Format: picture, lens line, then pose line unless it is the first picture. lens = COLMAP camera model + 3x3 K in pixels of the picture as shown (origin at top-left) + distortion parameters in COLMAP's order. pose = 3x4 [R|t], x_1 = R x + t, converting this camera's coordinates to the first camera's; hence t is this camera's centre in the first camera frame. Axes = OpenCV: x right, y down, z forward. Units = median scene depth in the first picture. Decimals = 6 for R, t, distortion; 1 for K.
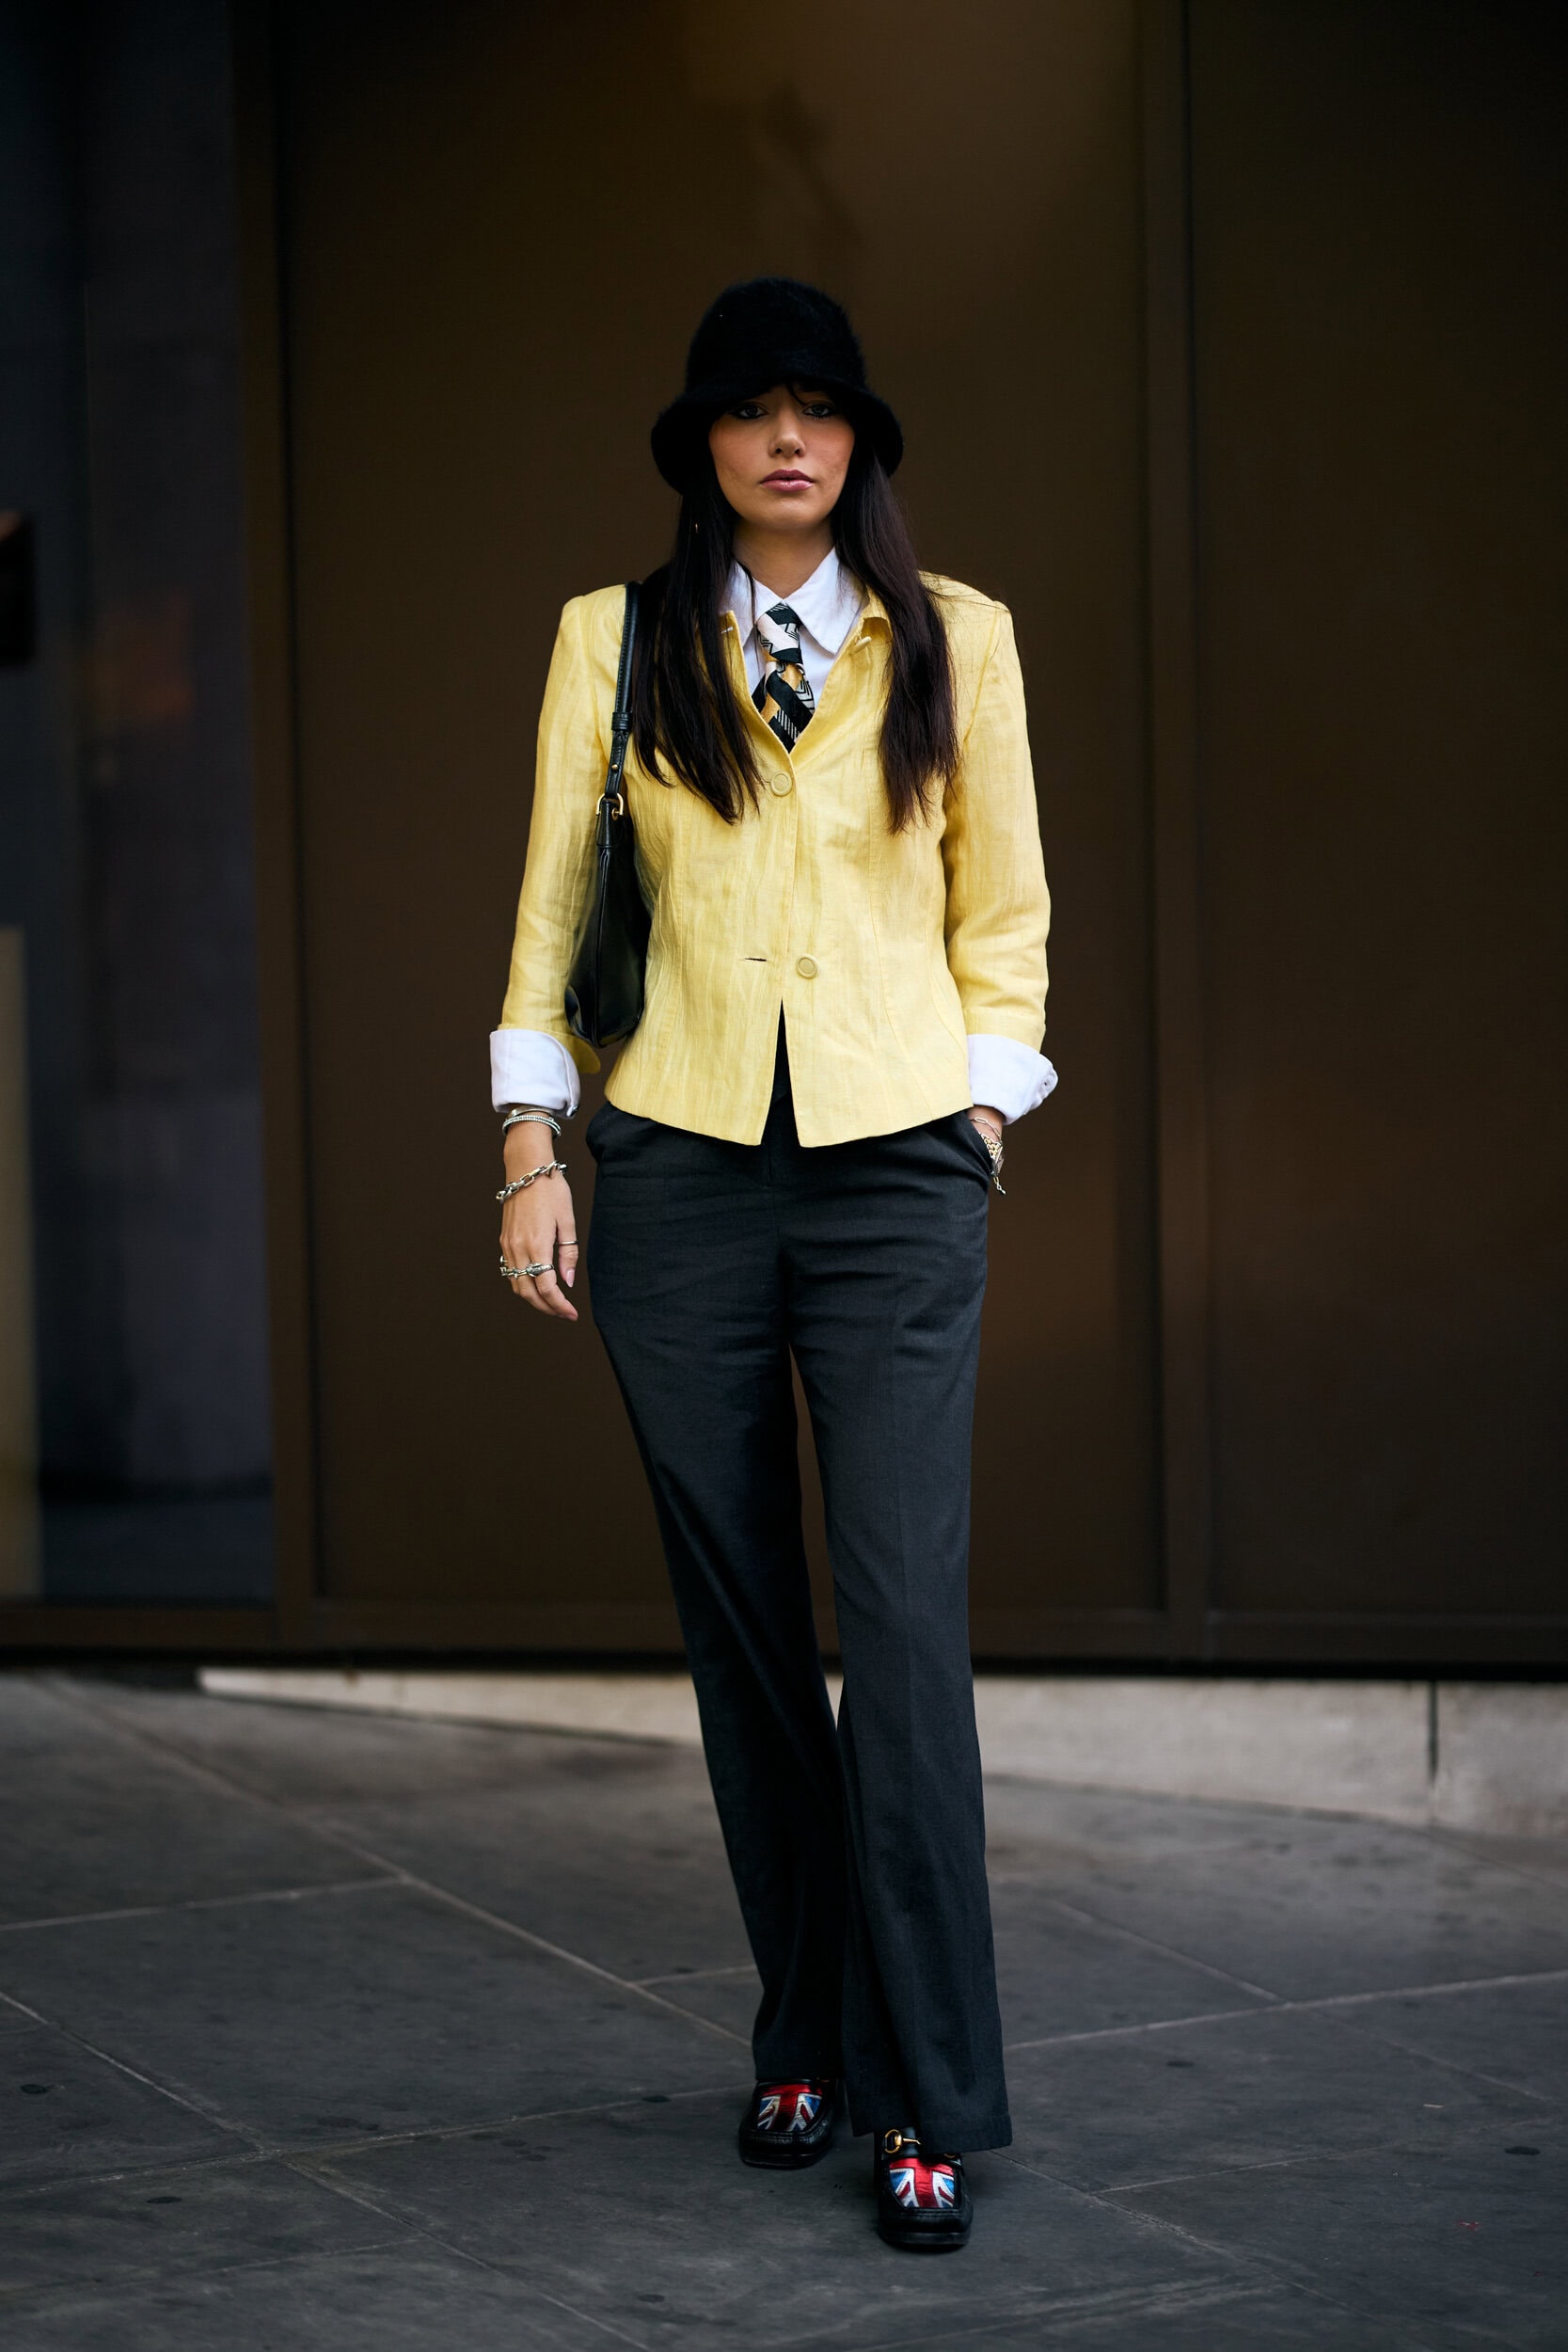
lens RADIAL K [[5824.9, 0, 784.0], [0, 5824.9, 1176.0], [0, 0, 1]] dist [0.081660, -0.866915]
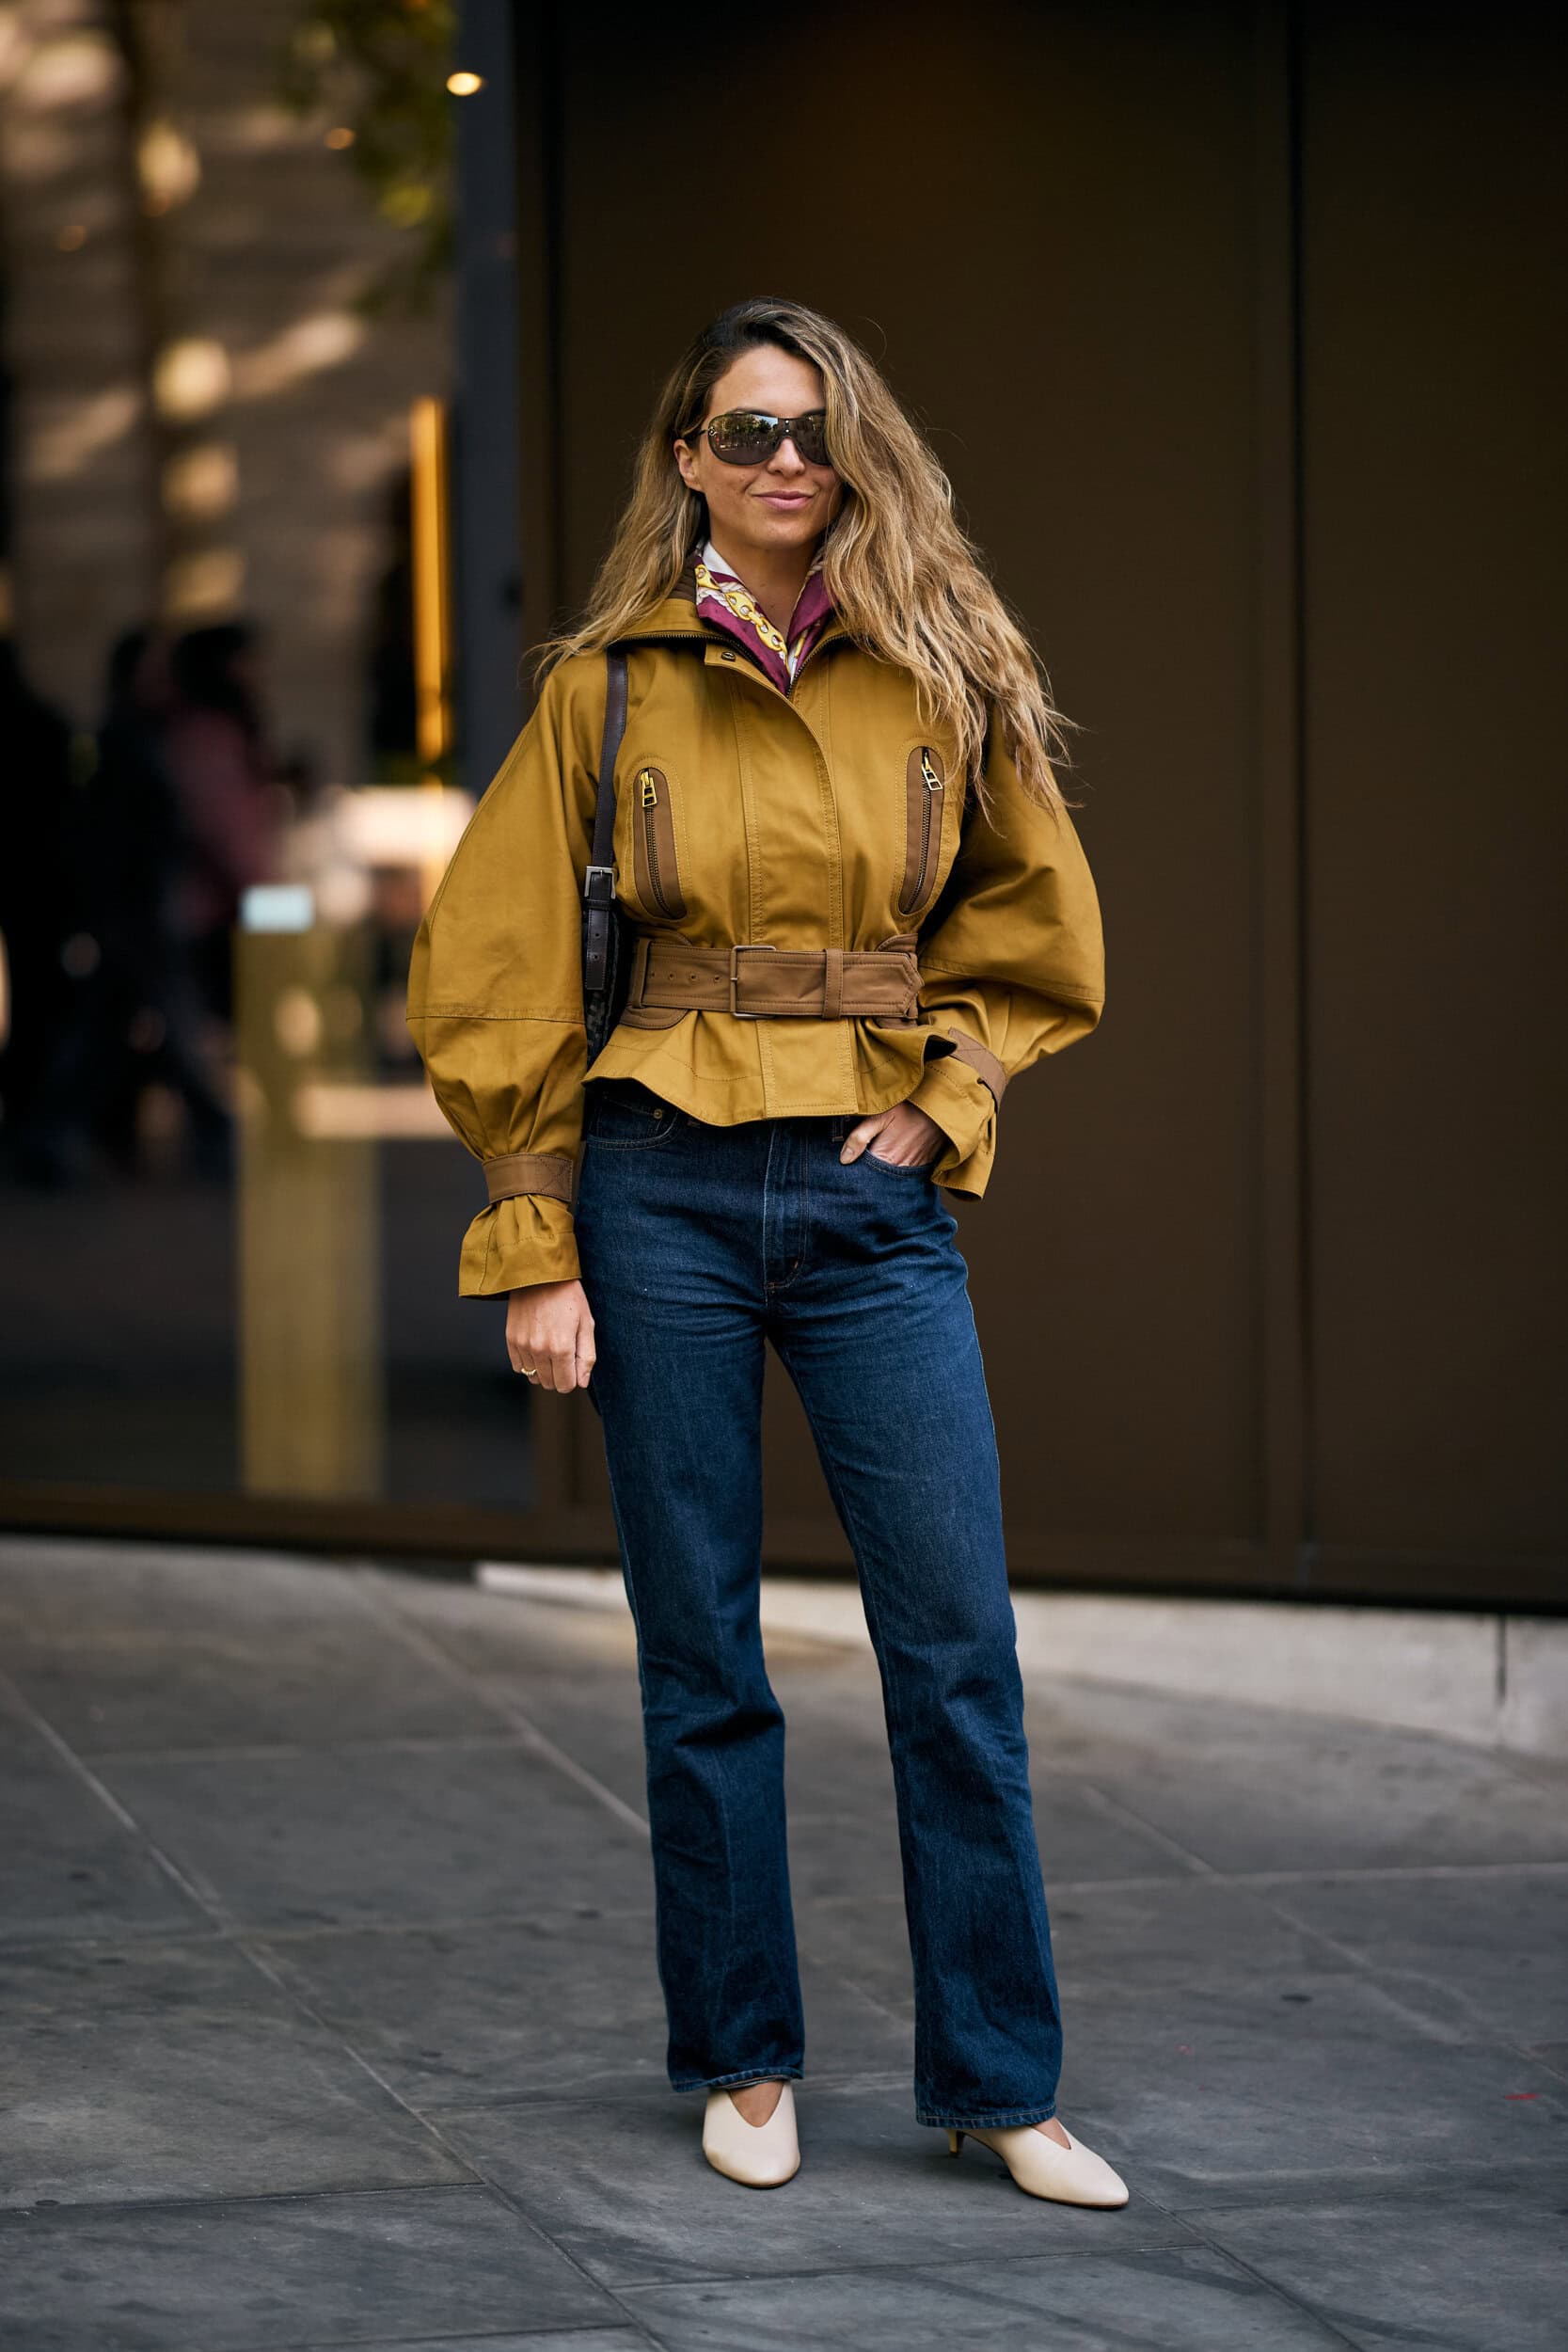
lens RADIAL K [[5824.9, 0, 784.0], [0, 5824.9, 1176.0], [0, 0, 1]] dist [0.081660, -0.866915]
pose [[0.971332, 0.025134, -0.236395, 0.290470], [-0.025977, 0.999662, -0.000450, 0.007976], [0.236304, 0.006578, 0.971657, -0.139434]]
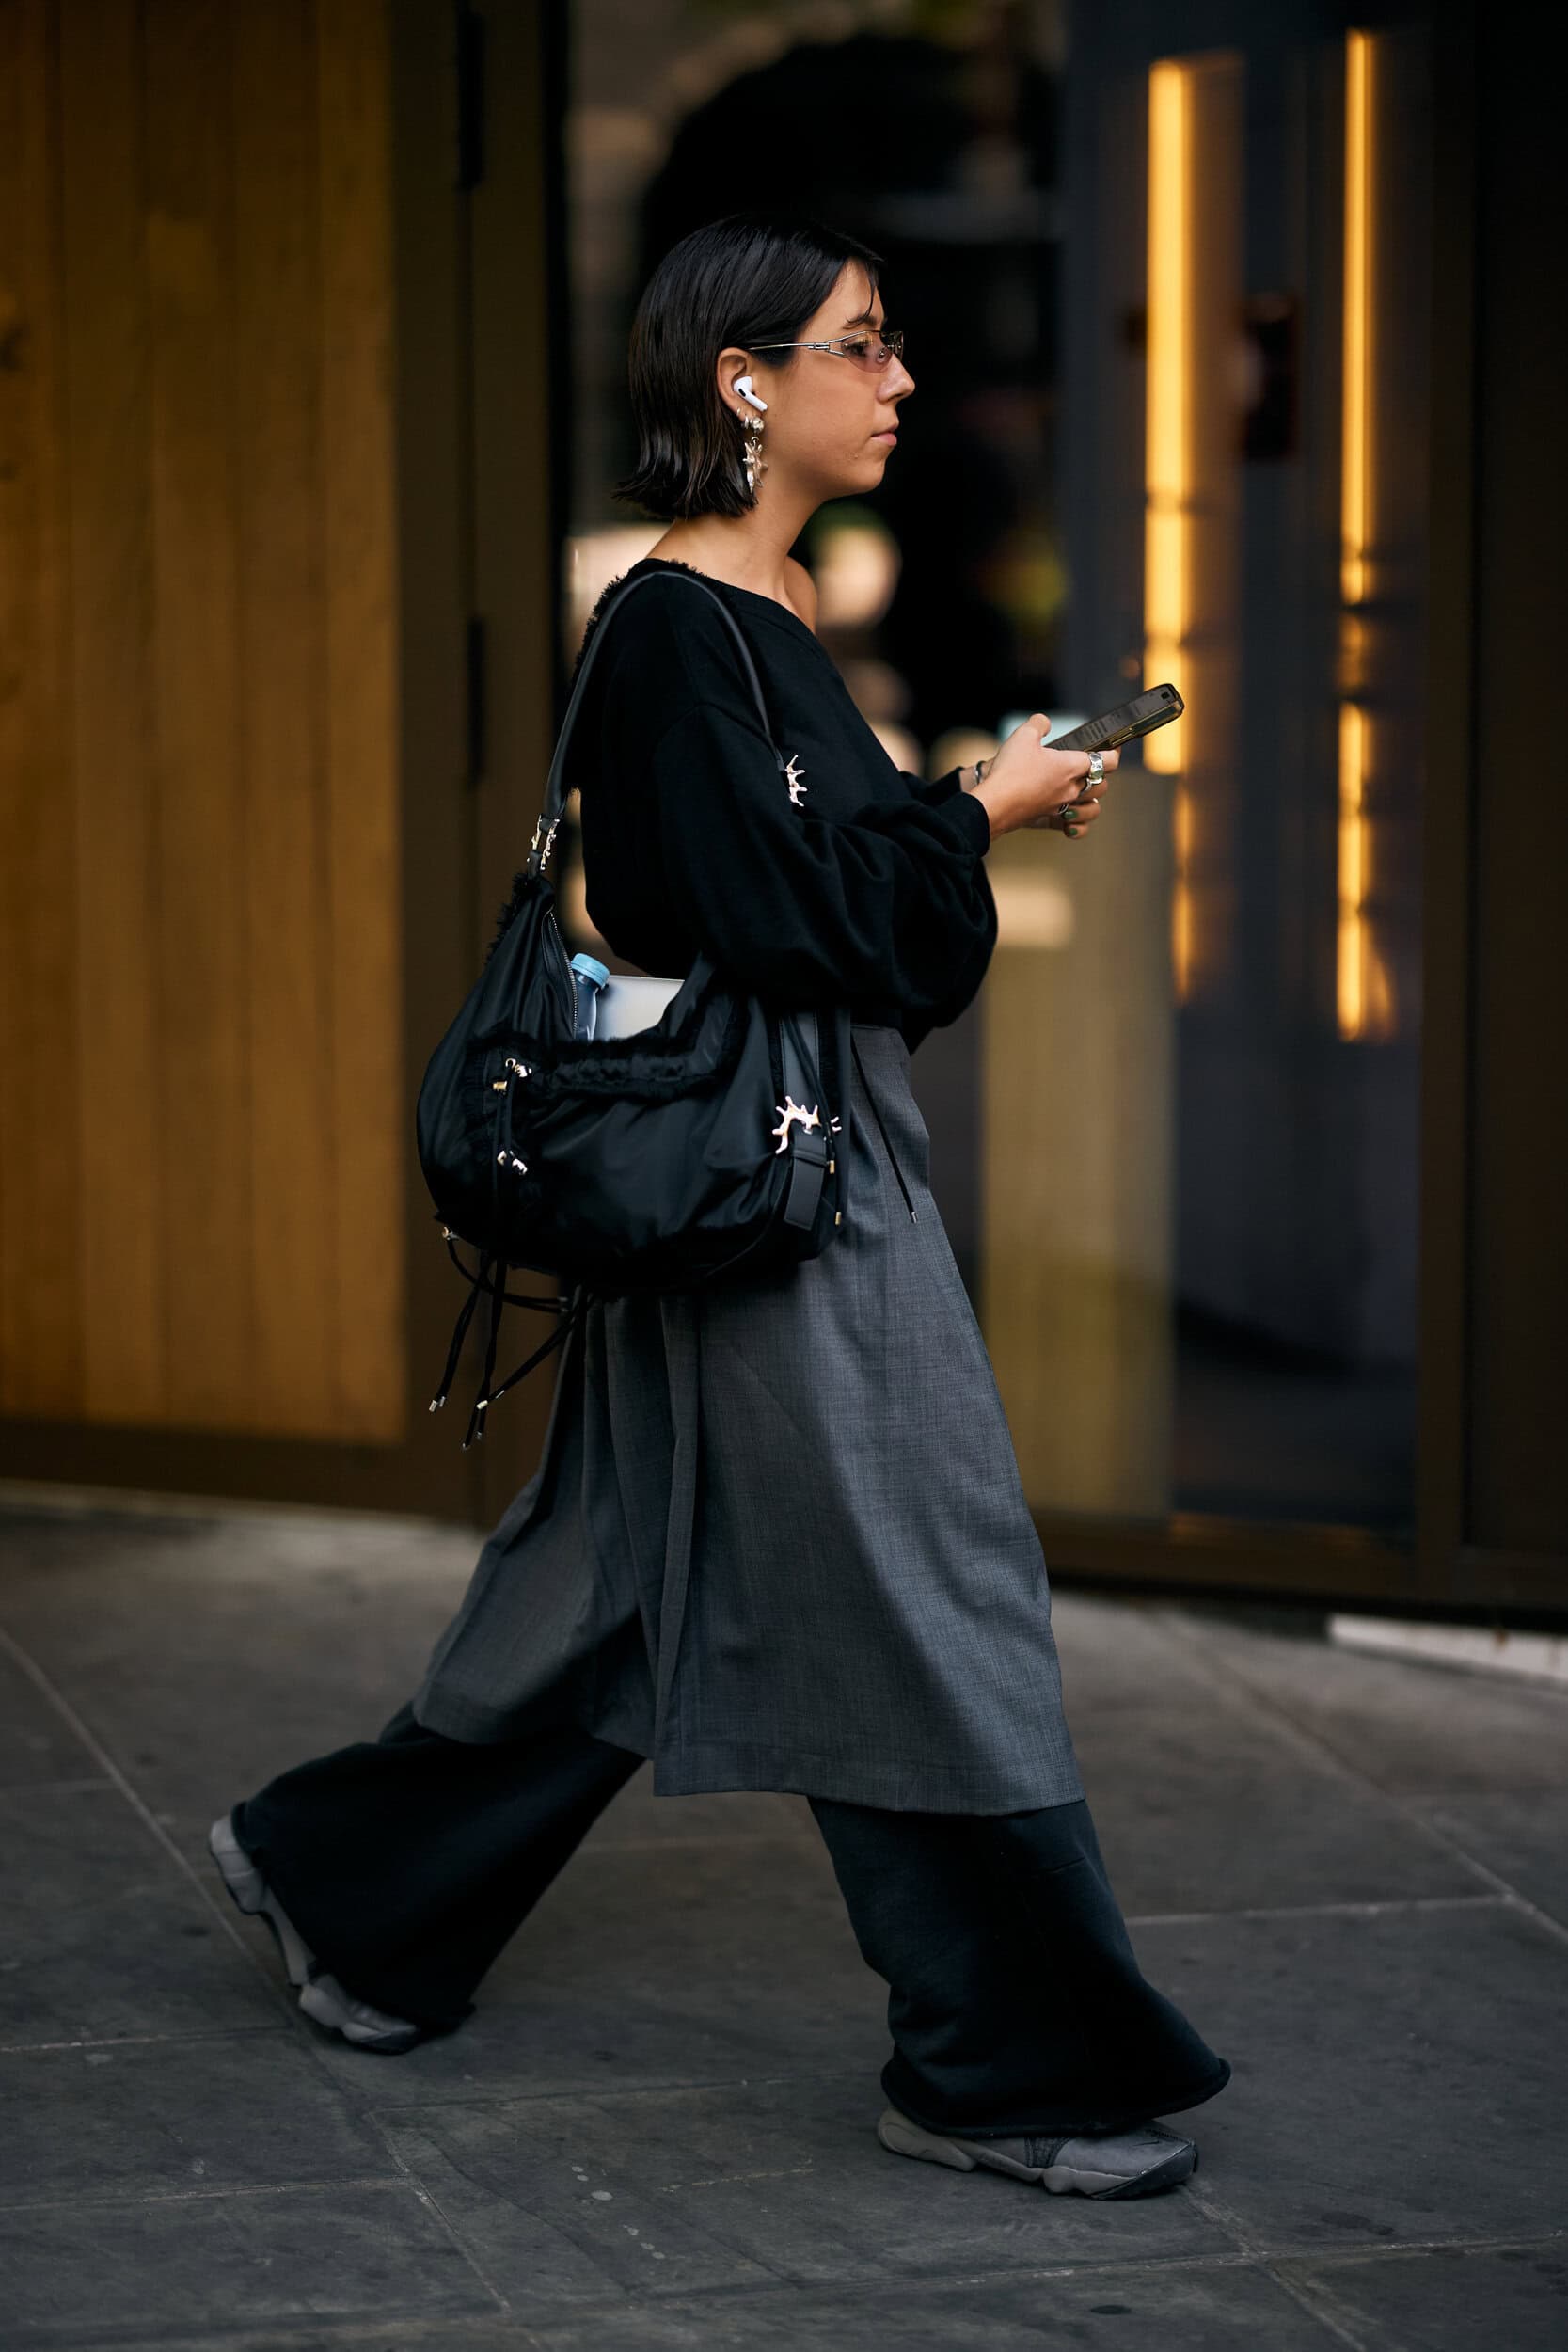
lens RADIAL K [[5824.9, 0, 784.0], [0, 5824.9, 1176.0], [0, 0, 1]] dist [0.081660, -0.866915]
pose [[0.966550, 0.050005, -0.251556, 0.048072], [-0.040216, 0.998226, 0.043911, -0.021363], [0.253305, -0.032326, 0.966846, 0.165389]]
